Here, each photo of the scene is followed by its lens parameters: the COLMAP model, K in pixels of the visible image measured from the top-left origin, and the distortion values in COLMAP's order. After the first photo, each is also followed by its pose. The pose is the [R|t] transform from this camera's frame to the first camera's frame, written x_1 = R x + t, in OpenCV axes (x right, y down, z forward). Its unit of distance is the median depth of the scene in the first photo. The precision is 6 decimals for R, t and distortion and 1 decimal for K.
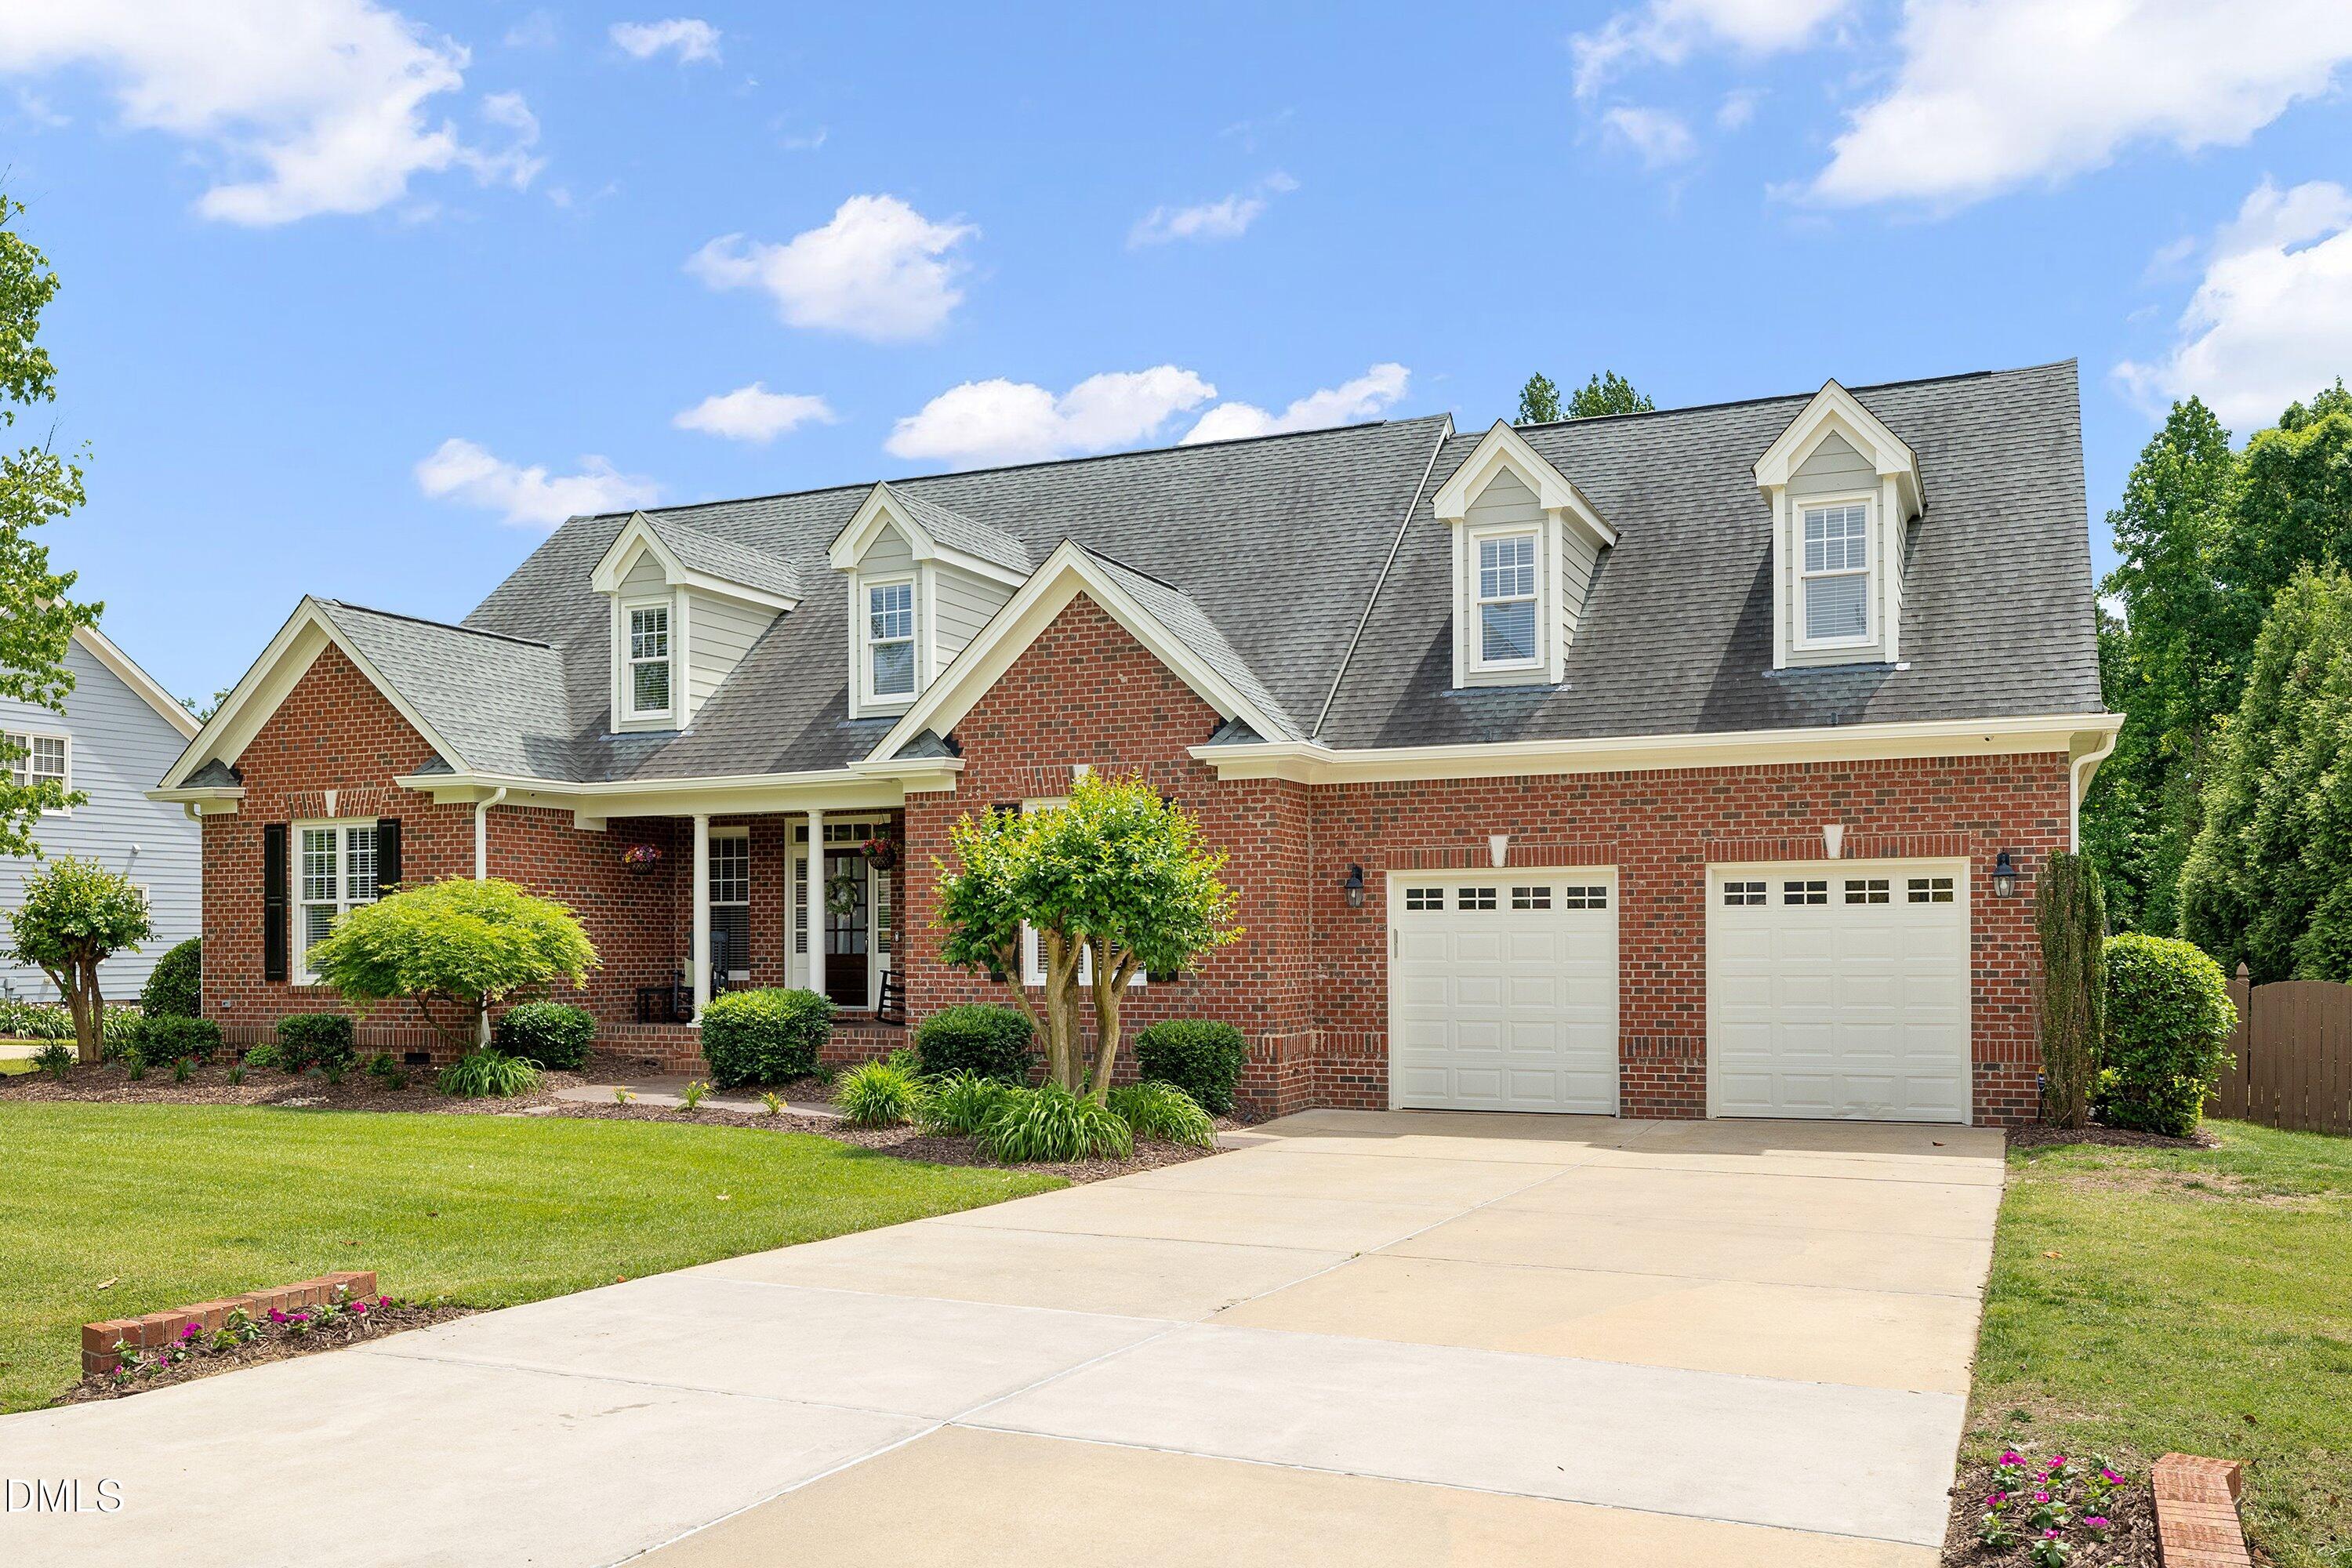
lens RADIAL K [[2032.7, 0, 1176.0], [0, 2032.7, 784.0], [0, 0, 1]] dist [-0.007340, -0.002855]
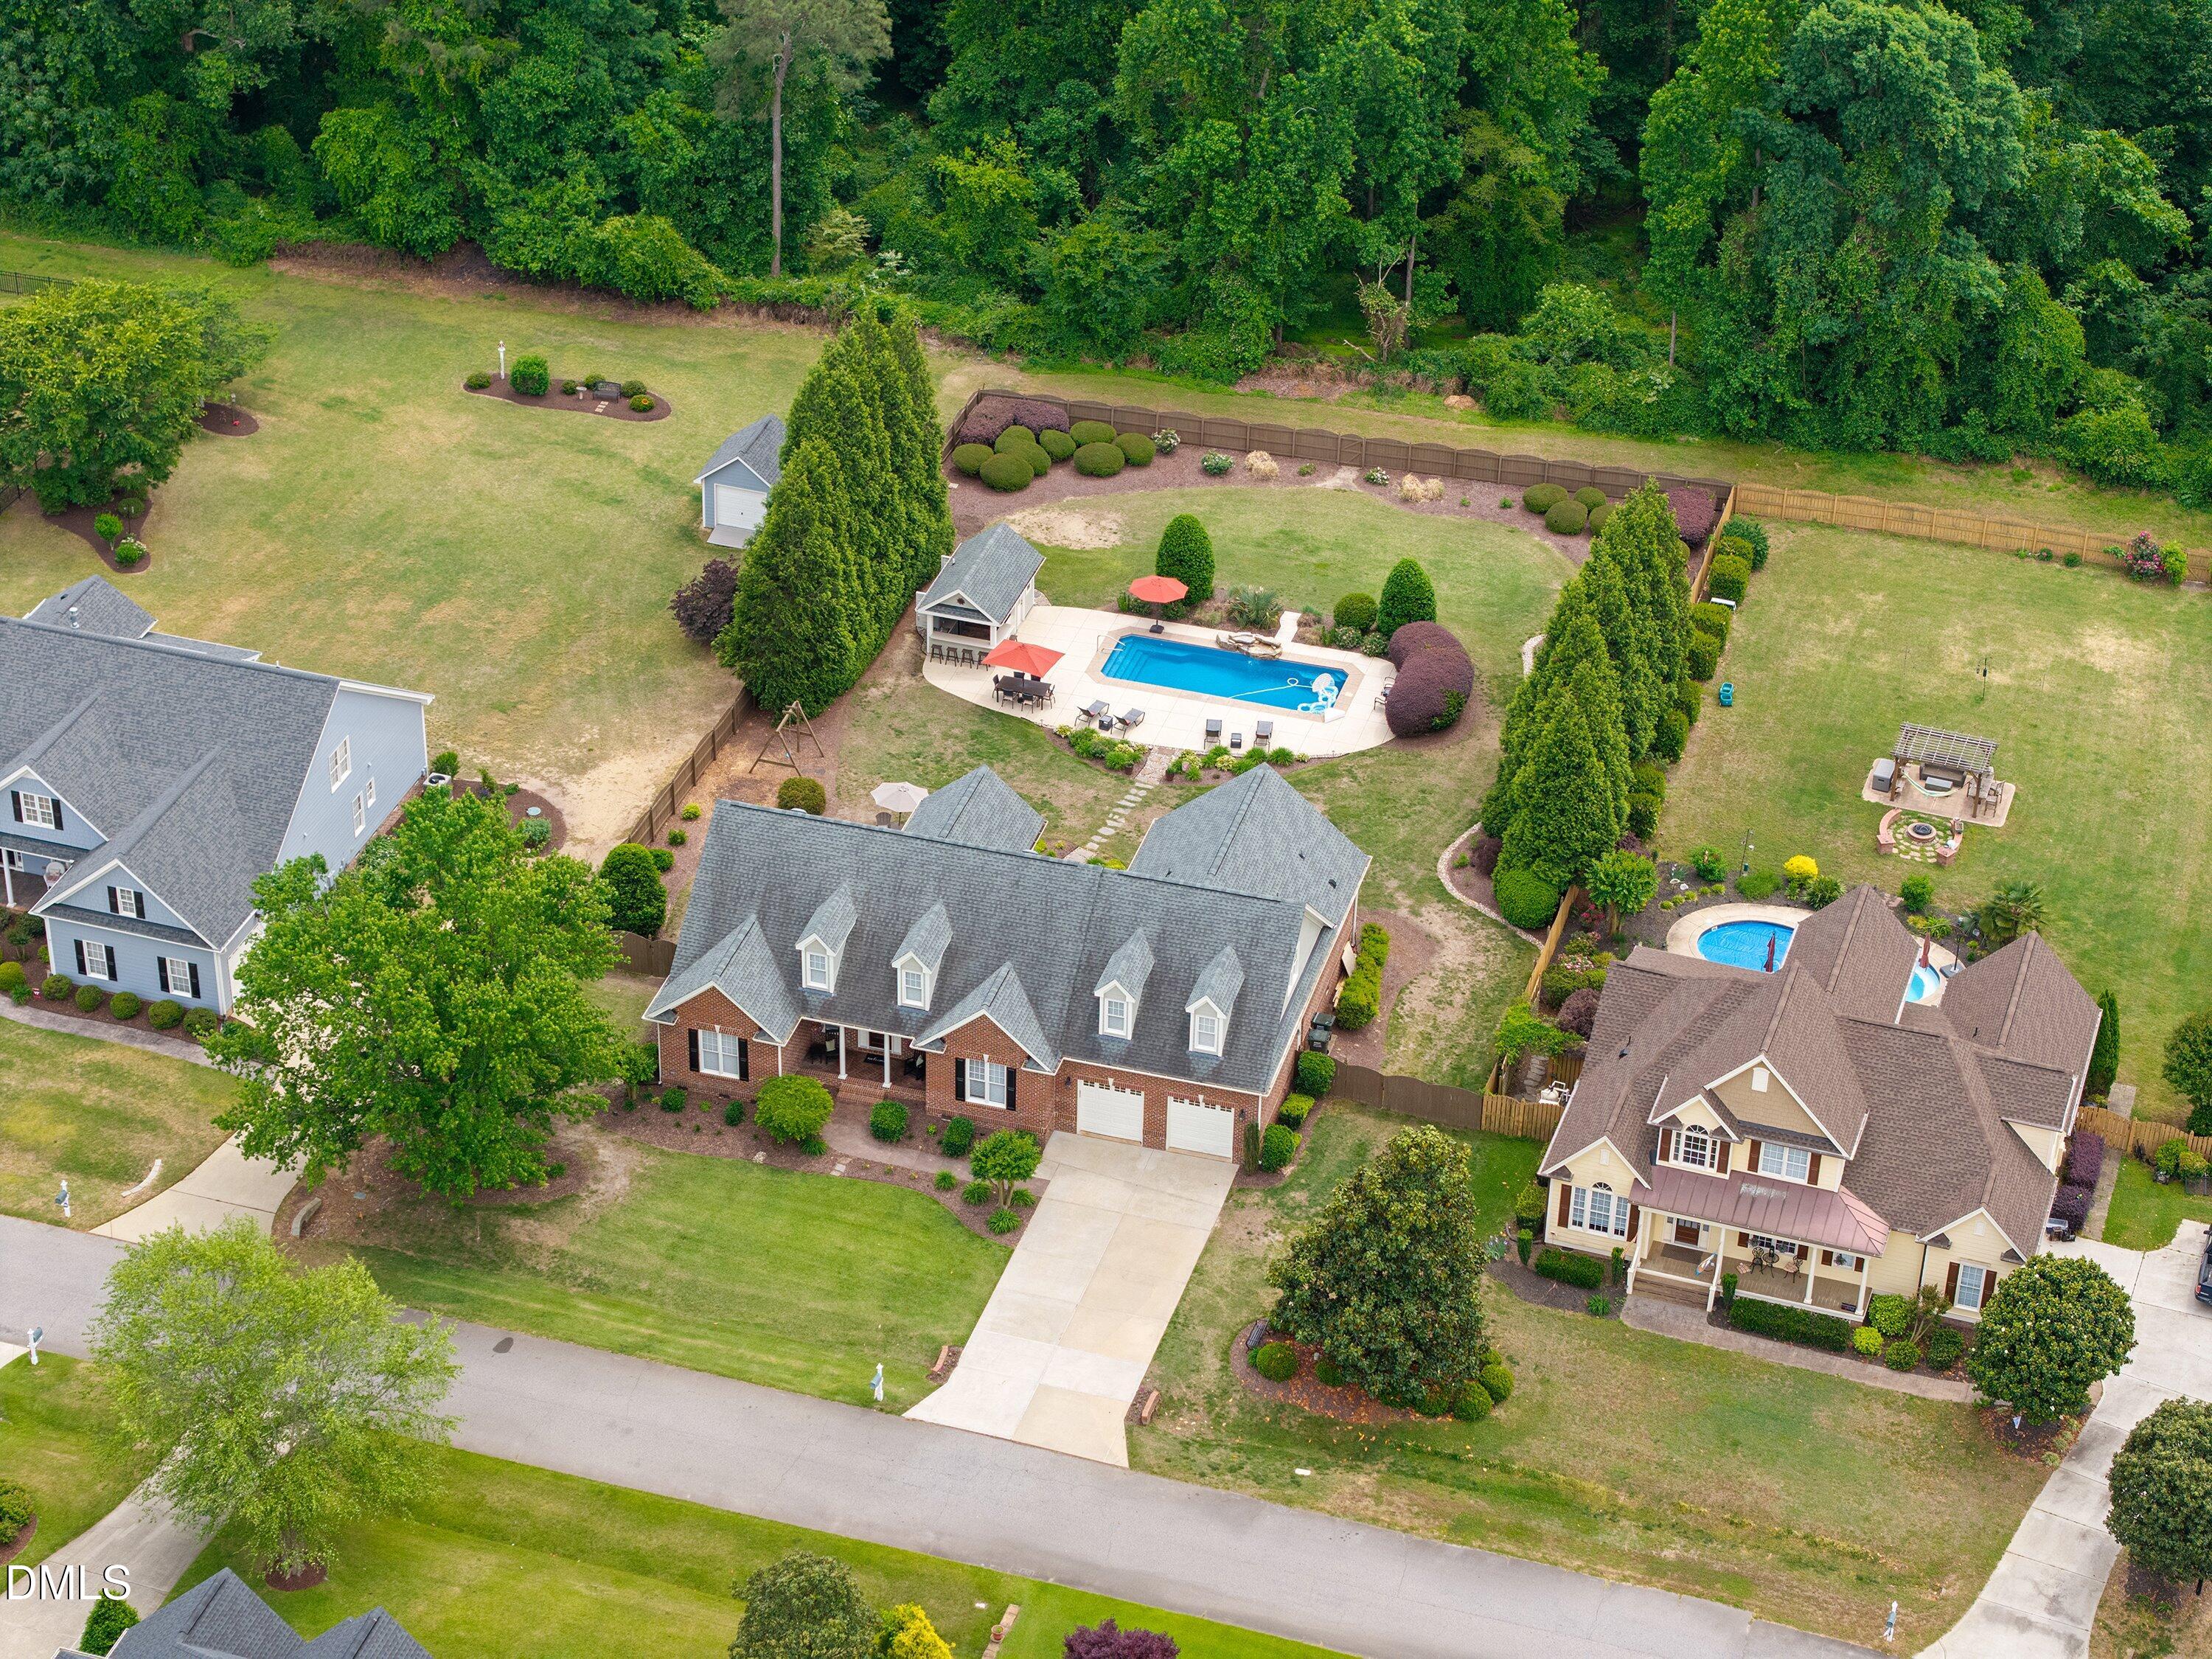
lens RADIAL K [[4423.2, 0, 1106.0], [0, 4423.2, 829.5], [0, 0, 1]] dist [-0.604269, 6.264459]
pose [[0.993616, -0.051343, 0.100460, -0.584852], [-0.015098, 0.821924, 0.569397, -4.634982], [-0.111805, -0.567278, 0.815902, -4.913852]]
